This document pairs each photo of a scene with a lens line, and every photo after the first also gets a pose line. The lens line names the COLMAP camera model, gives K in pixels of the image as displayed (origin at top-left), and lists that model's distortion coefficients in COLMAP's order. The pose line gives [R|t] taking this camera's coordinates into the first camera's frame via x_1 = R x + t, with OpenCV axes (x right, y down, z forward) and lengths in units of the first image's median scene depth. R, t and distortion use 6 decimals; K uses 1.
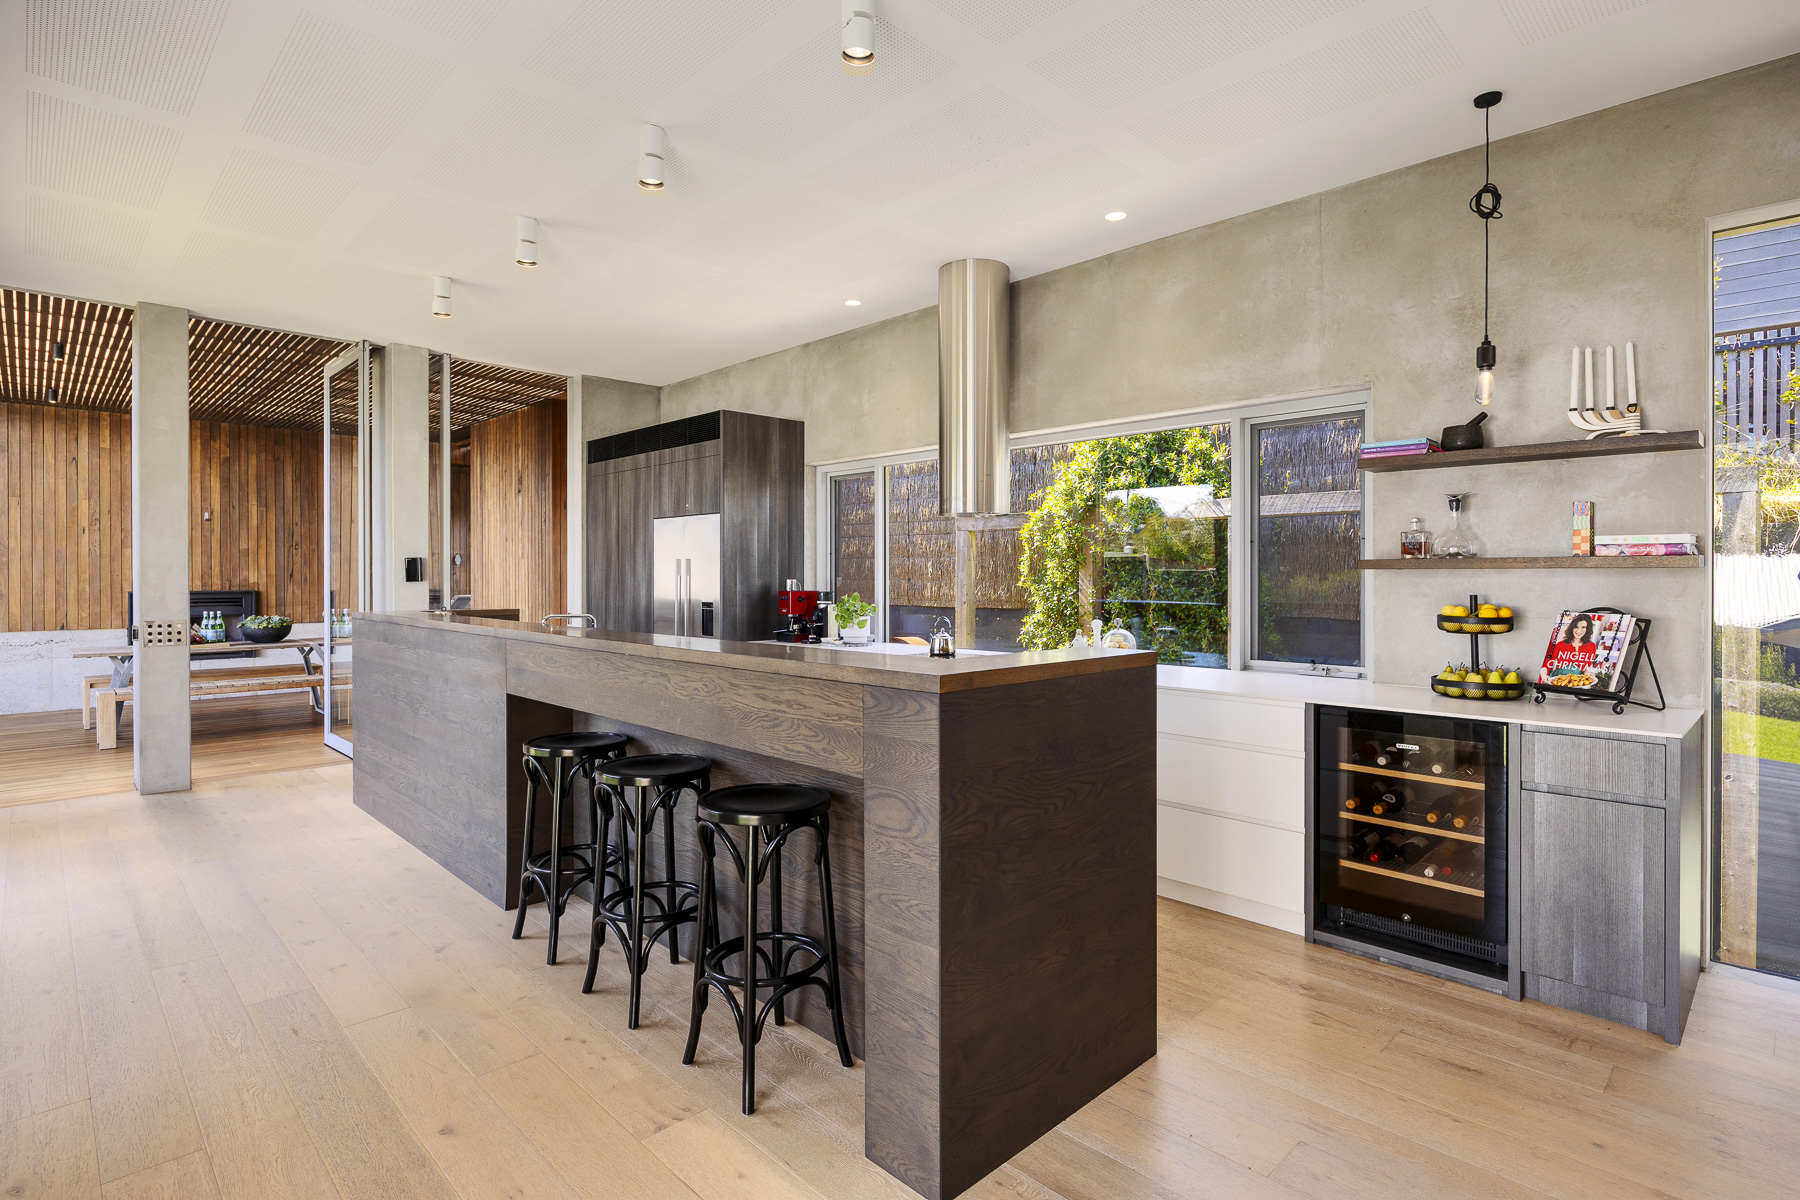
lens RADIAL K [[895.0, 0, 903.4], [0, 895.0, 580.4], [0, 0, 1]] dist [-0.002043, 0.000052]
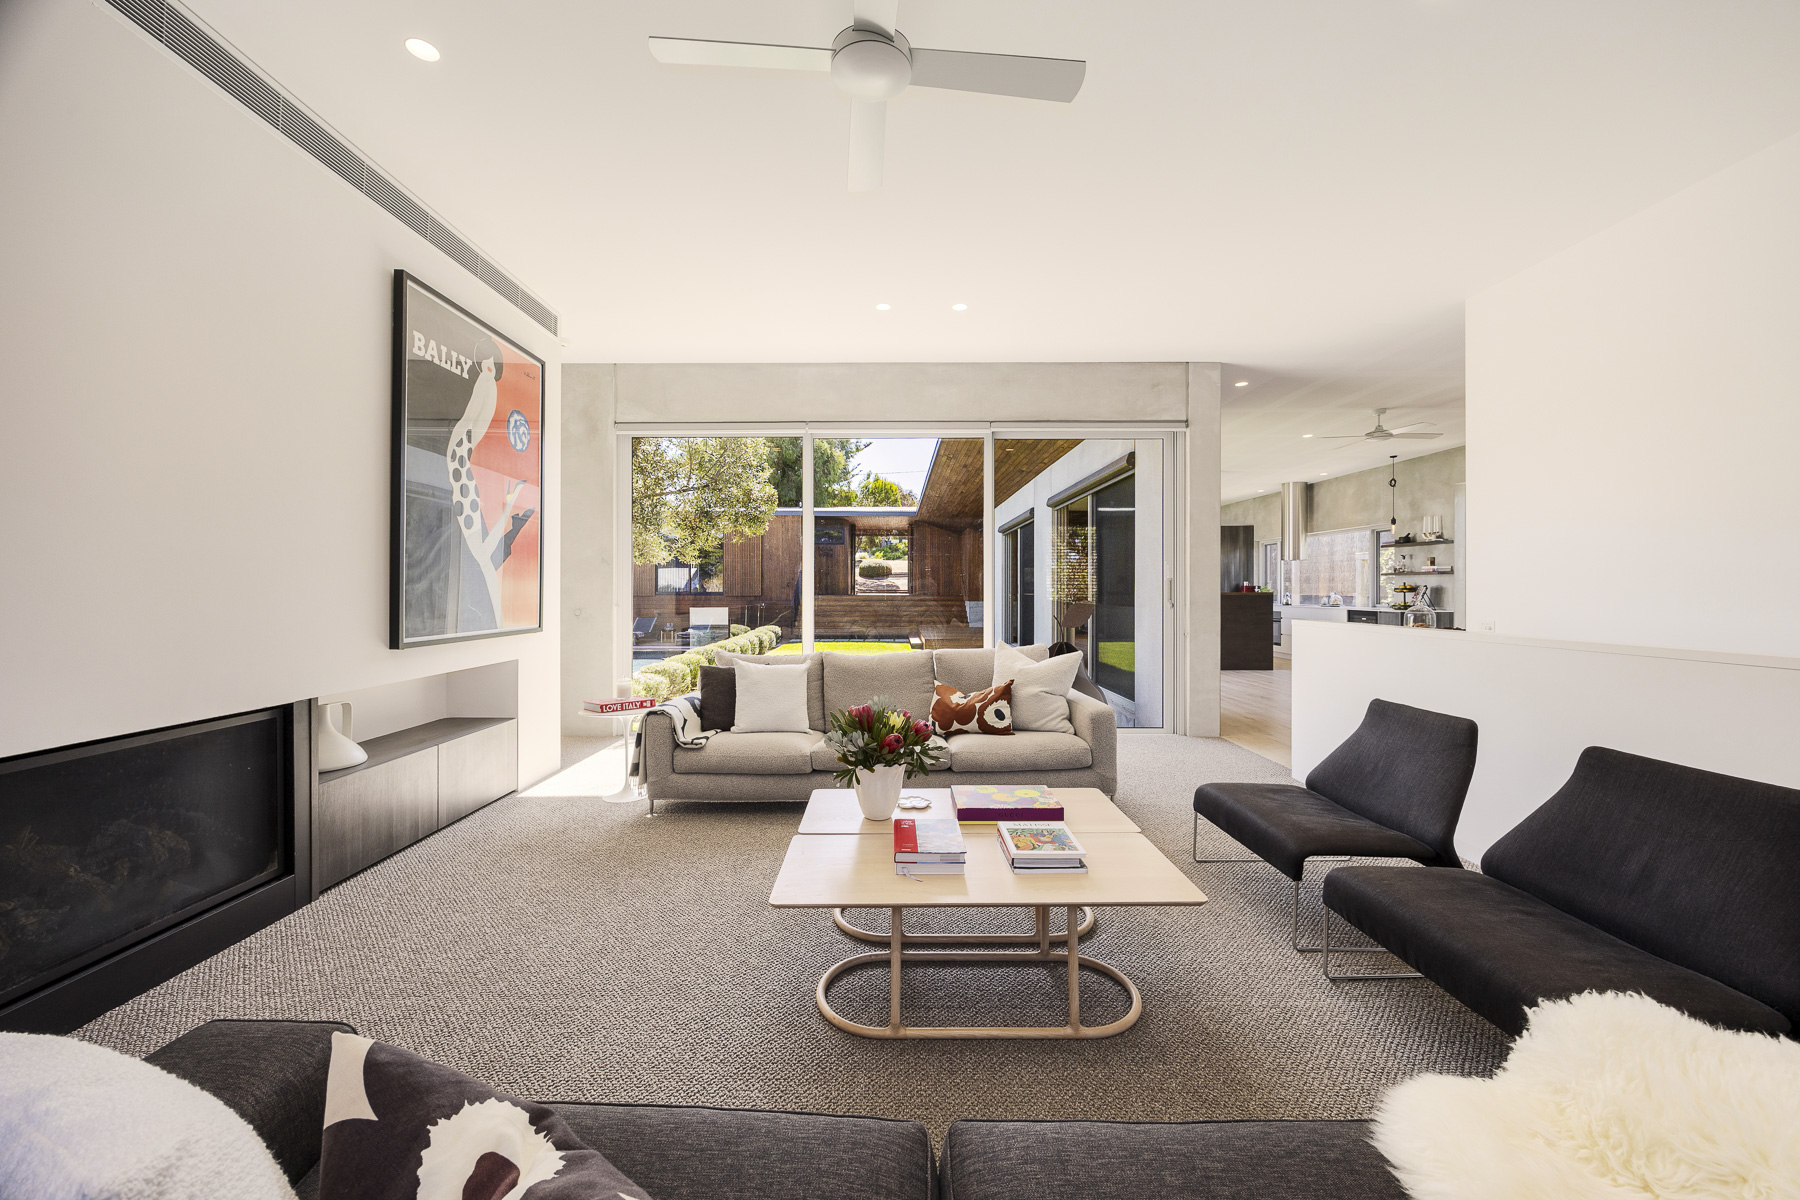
lens RADIAL K [[665.0, 0, 907.7], [0, 665.0, 592.3], [0, 0, 1]] dist [-0.009595, 0.000293]
pose [[0.721125, 0.004569, -0.692790, 0.698643], [-0.001194, 0.999985, 0.005352, 0.028393], [0.692804, -0.003032, 0.721120, -1.594955]]
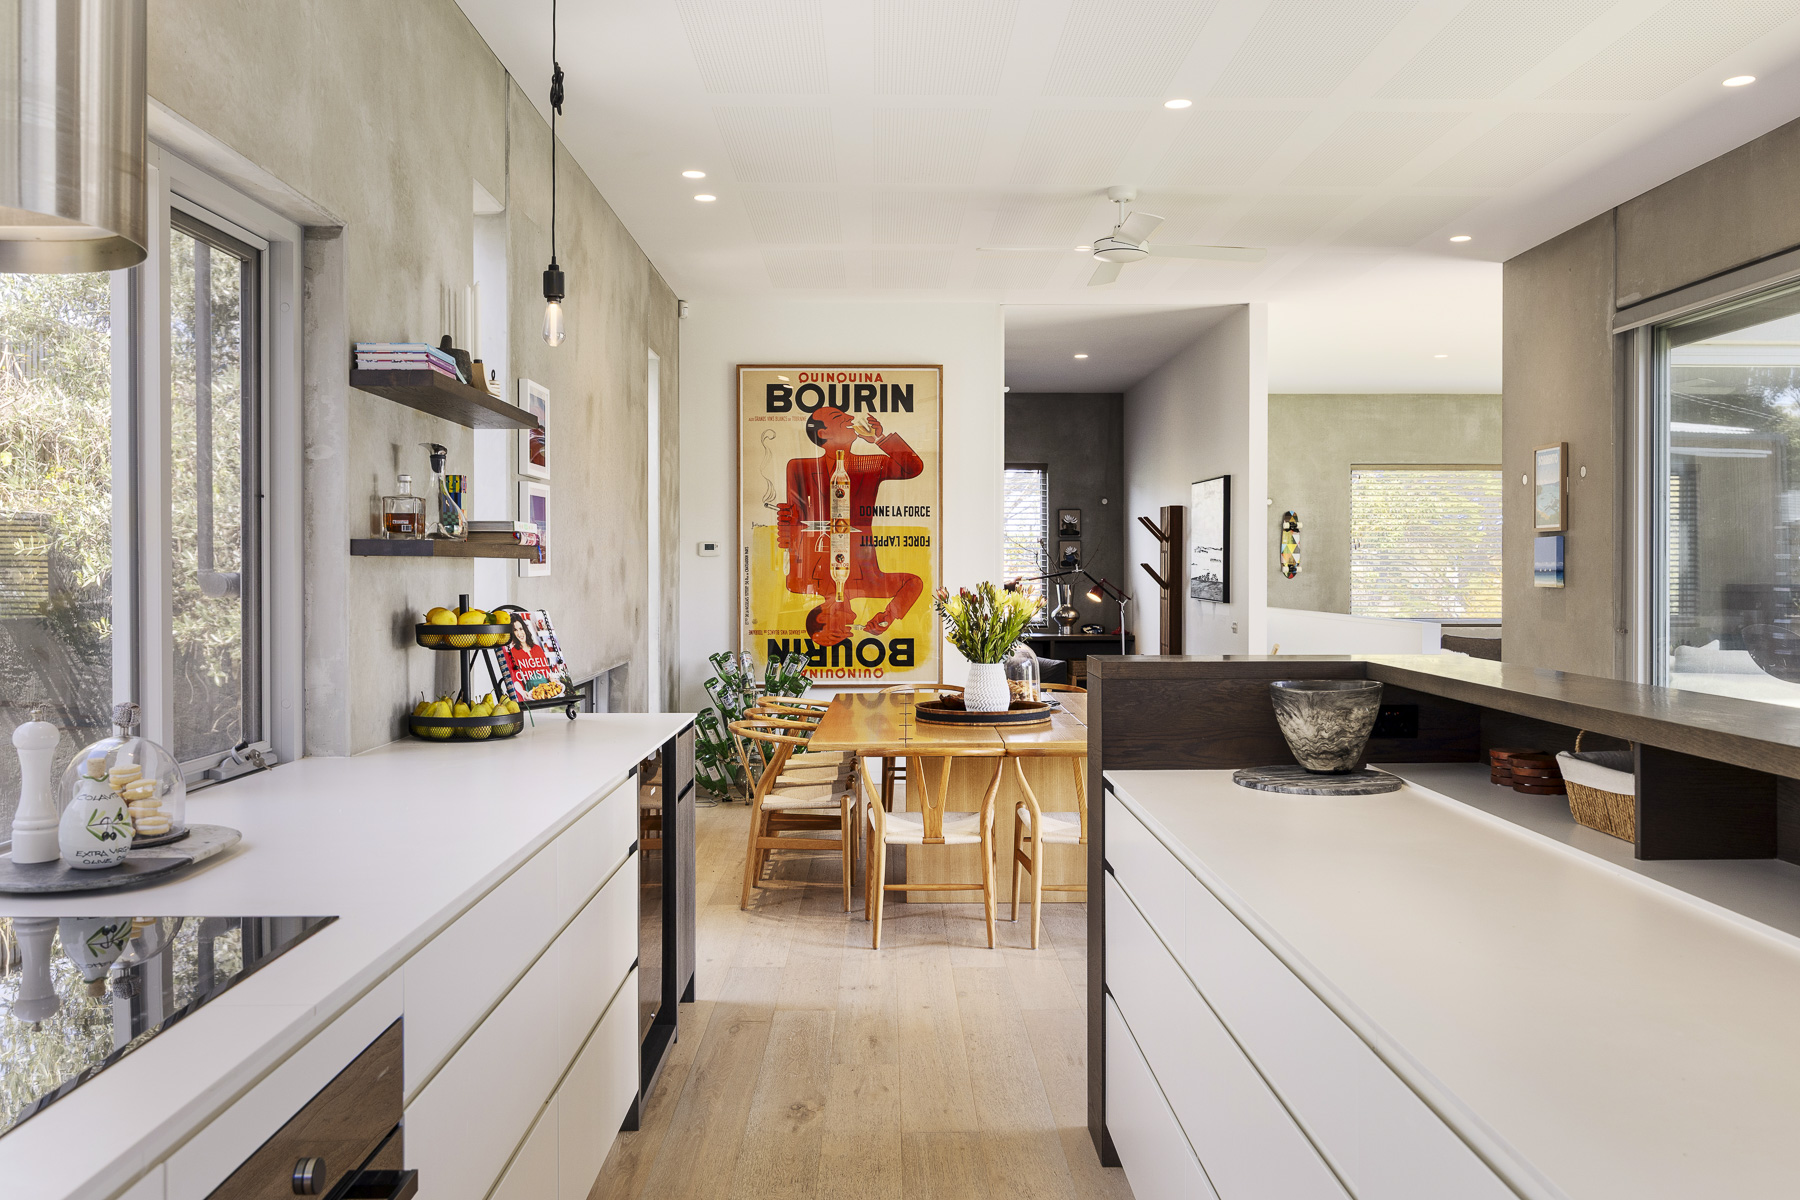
lens RADIAL K [[1477.3, 0, 901.2], [0, 1477.3, 575.7], [0, 0, 1]] dist [0.001274, 0.000173]
pose [[-0.726436, 0.000050, 0.687234, -0.261457], [0.004975, 0.999974, 0.005187, -0.001880], [-0.687216, 0.007187, -0.726418, 1.009475]]
